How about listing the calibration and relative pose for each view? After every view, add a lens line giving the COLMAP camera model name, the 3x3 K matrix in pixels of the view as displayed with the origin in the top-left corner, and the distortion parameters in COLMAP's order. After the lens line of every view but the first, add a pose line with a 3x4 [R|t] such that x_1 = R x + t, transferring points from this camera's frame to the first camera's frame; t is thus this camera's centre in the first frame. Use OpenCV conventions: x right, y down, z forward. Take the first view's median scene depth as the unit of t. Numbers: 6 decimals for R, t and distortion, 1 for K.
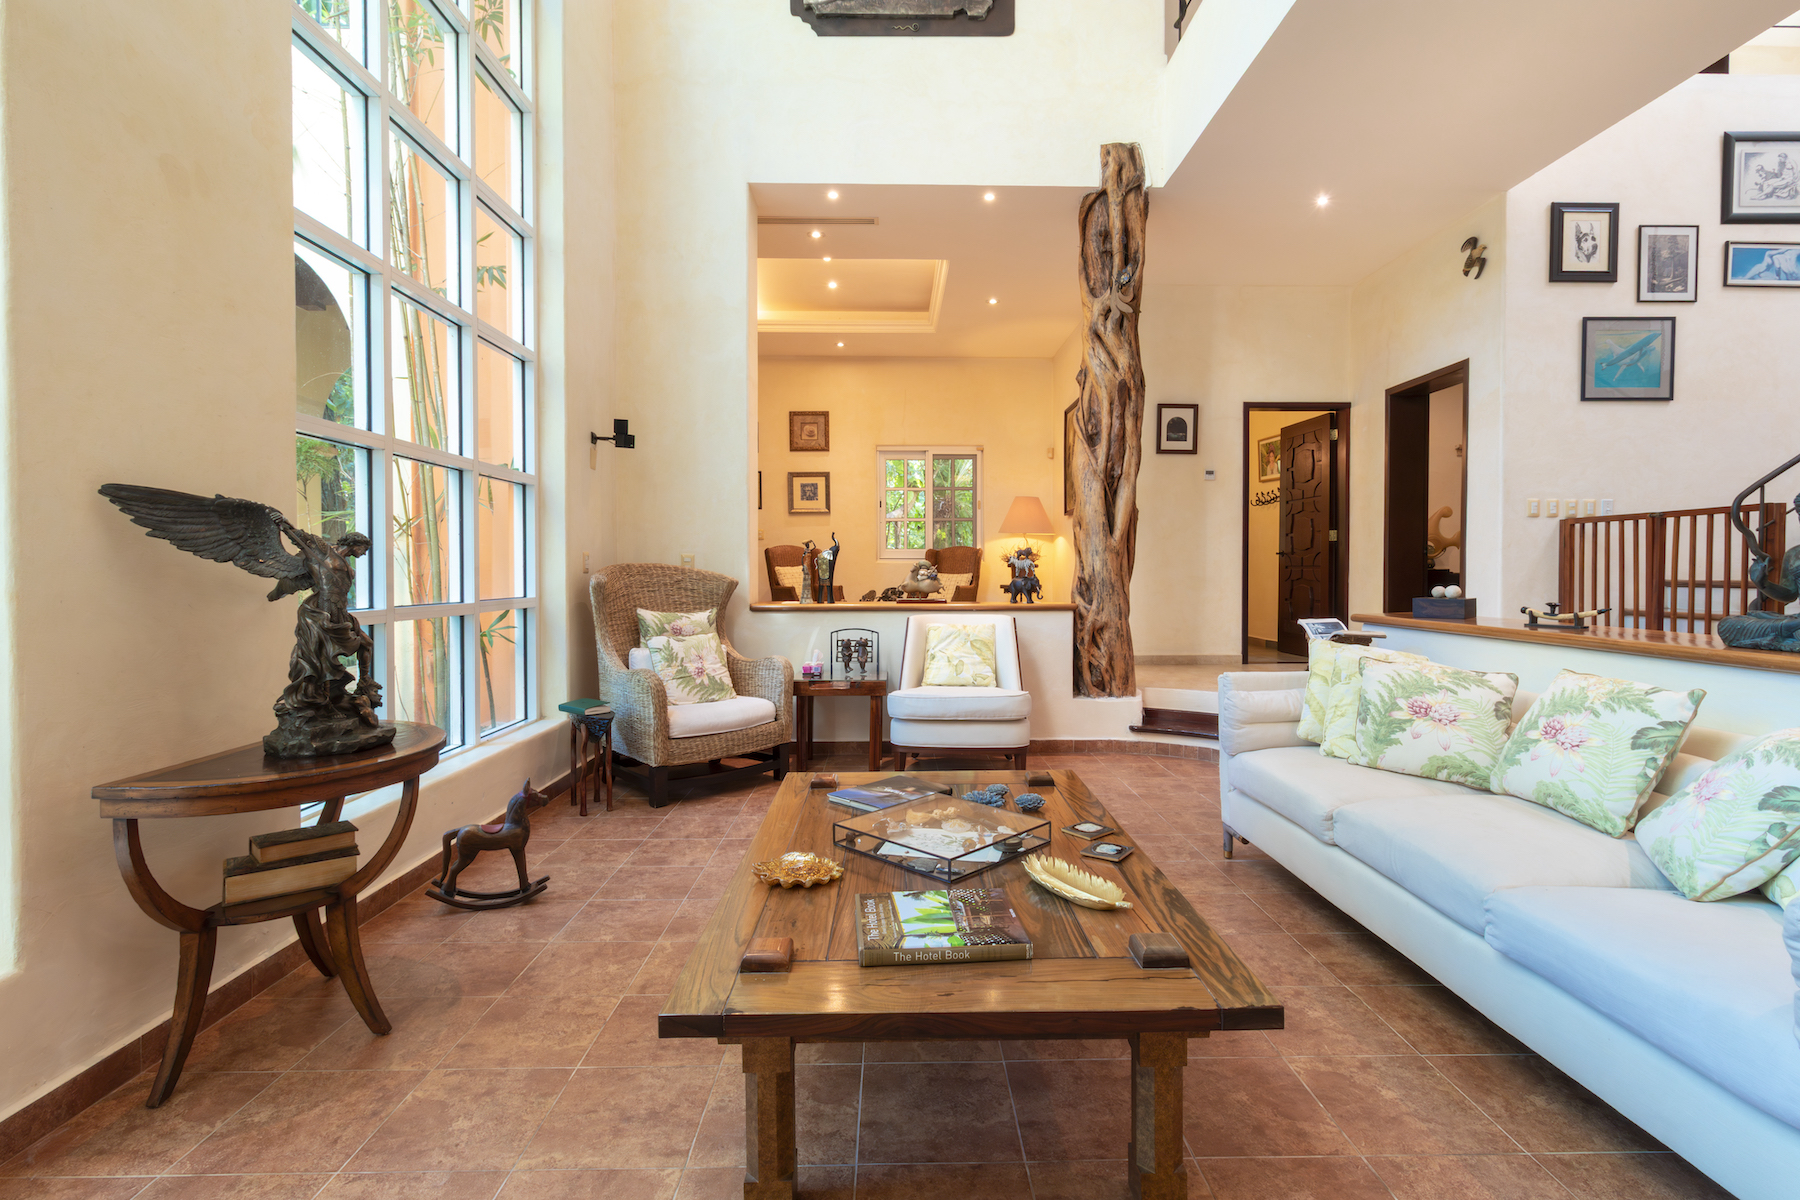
lens RADIAL K [[830.5, 0, 919.0], [0, 830.5, 587.1], [0, 0, 1]] dist [0.007491, -0.000259]
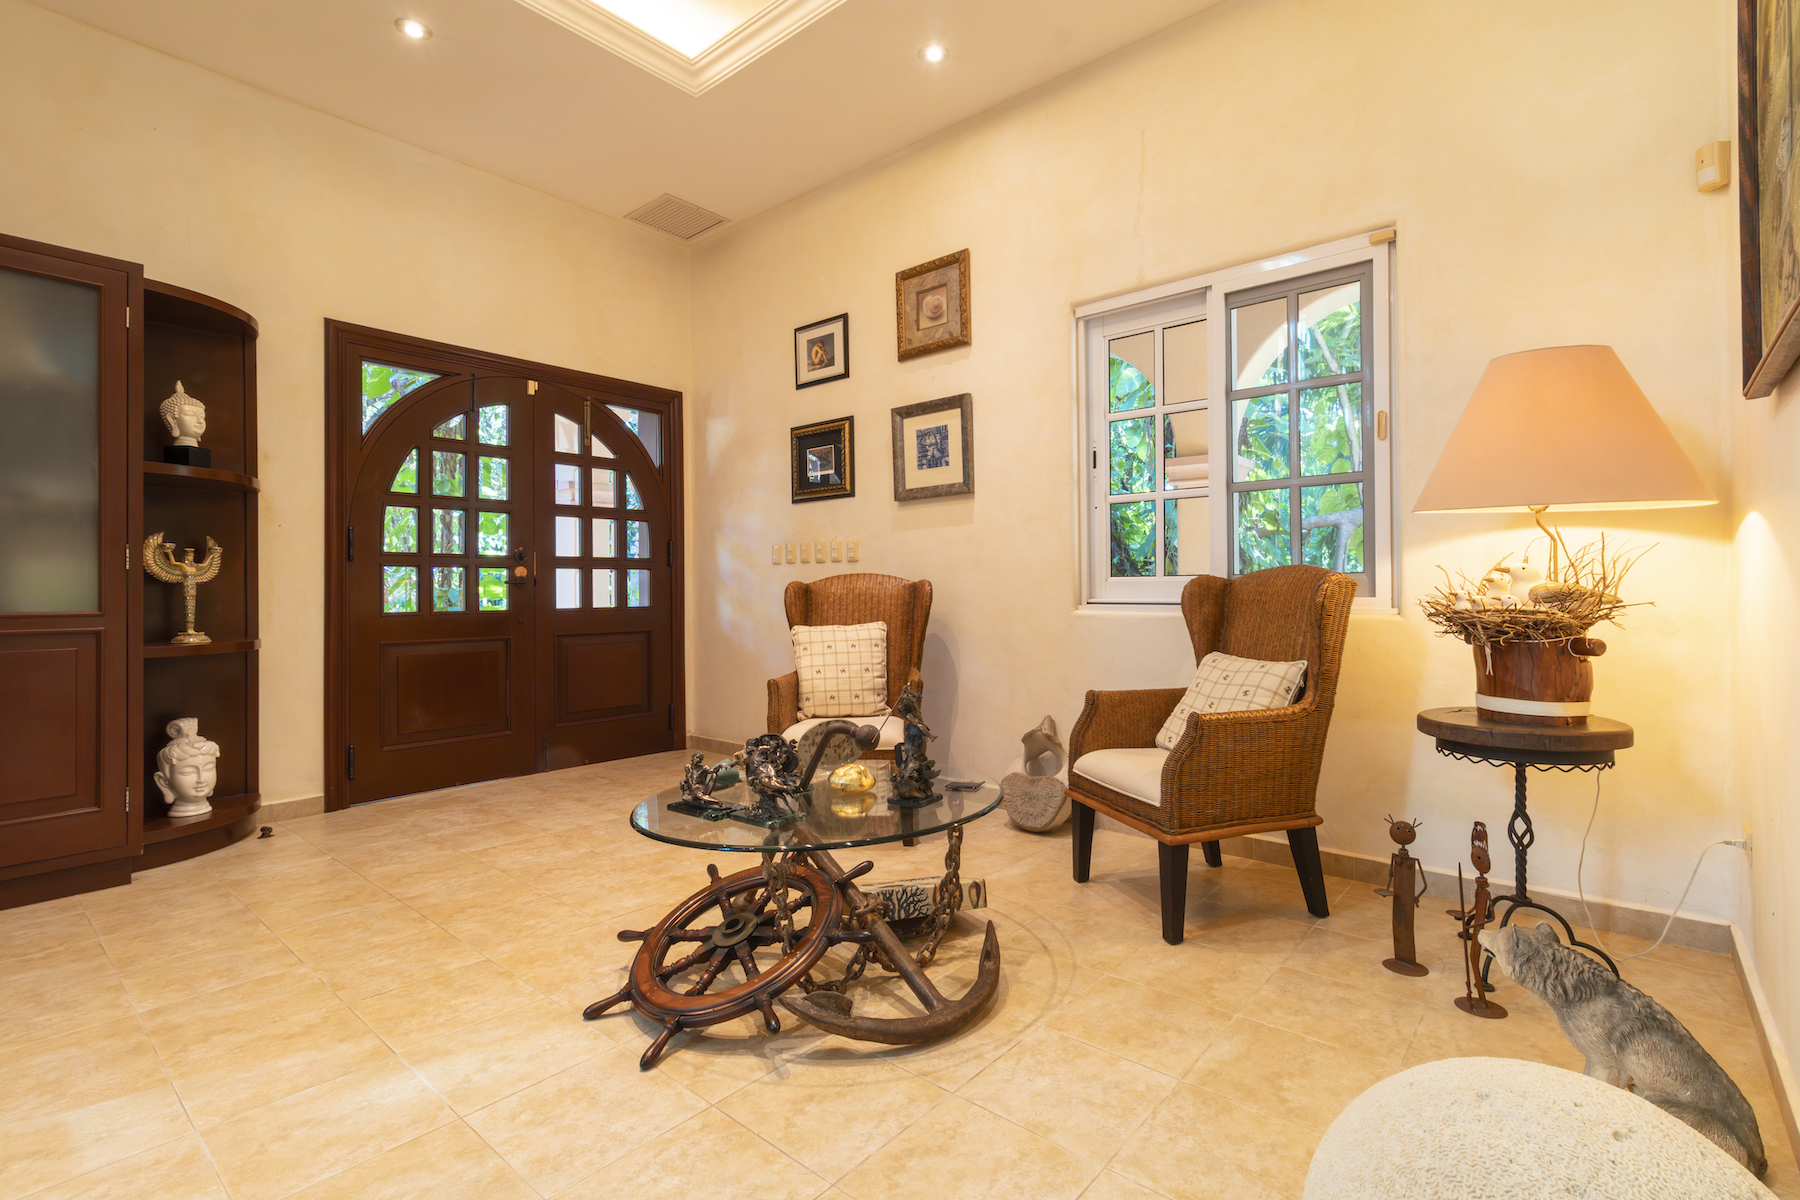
lens RADIAL K [[830.5, 0, 911.6], [0, 830.5, 585.9], [0, 0, 1]] dist [0.007491, -0.000259]
pose [[0.739864, -0.006406, -0.672726, 0.263494], [-0.007515, 0.999814, -0.017786, -0.060425], [0.672714, 0.018215, 0.739678, 1.175902]]
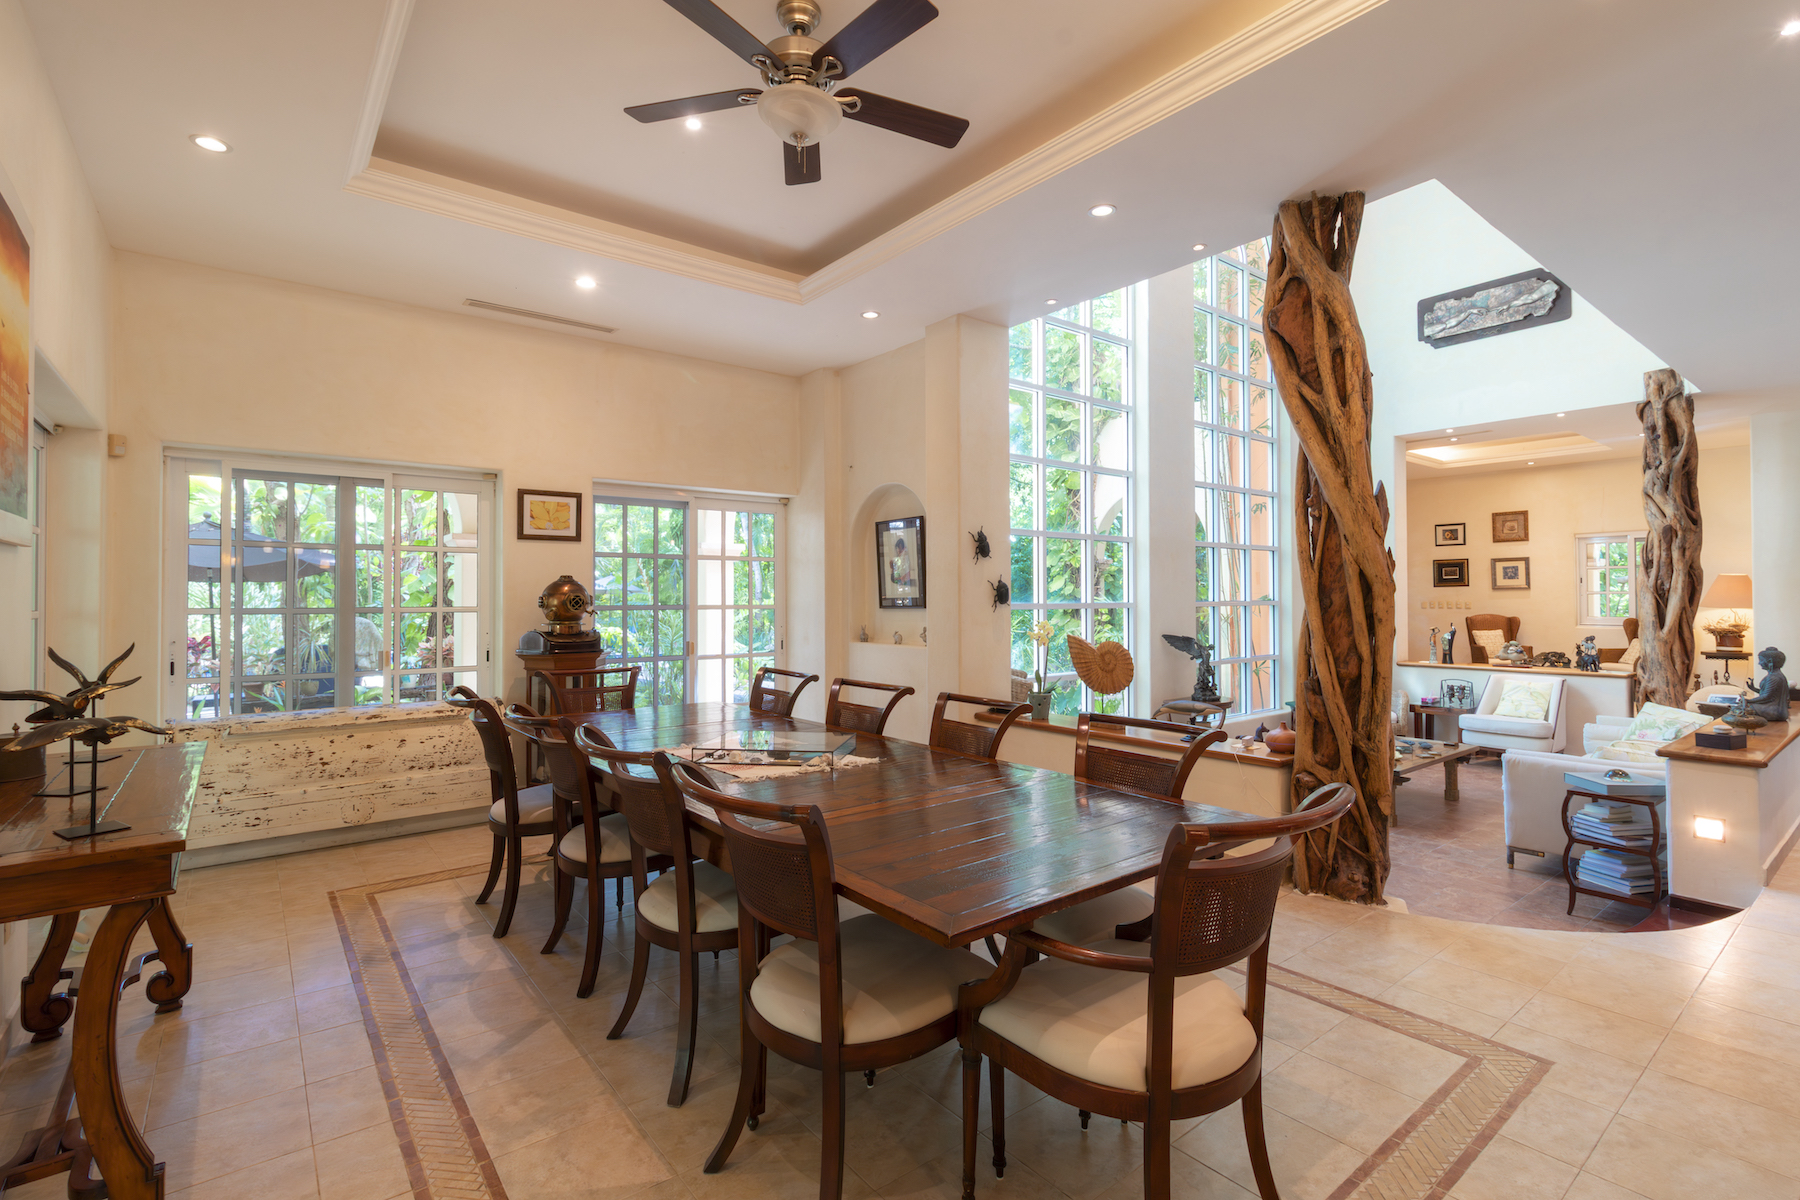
lens RADIAL K [[830.5, 0, 911.0], [0, 830.5, 588.7], [0, 0, 1]] dist [0.007491, -0.000259]
pose [[0.594668, -0.010132, -0.803907, 0.639948], [-0.009326, 0.999766, -0.019499, -0.094619], [0.803917, 0.019093, 0.594435, -0.968100]]
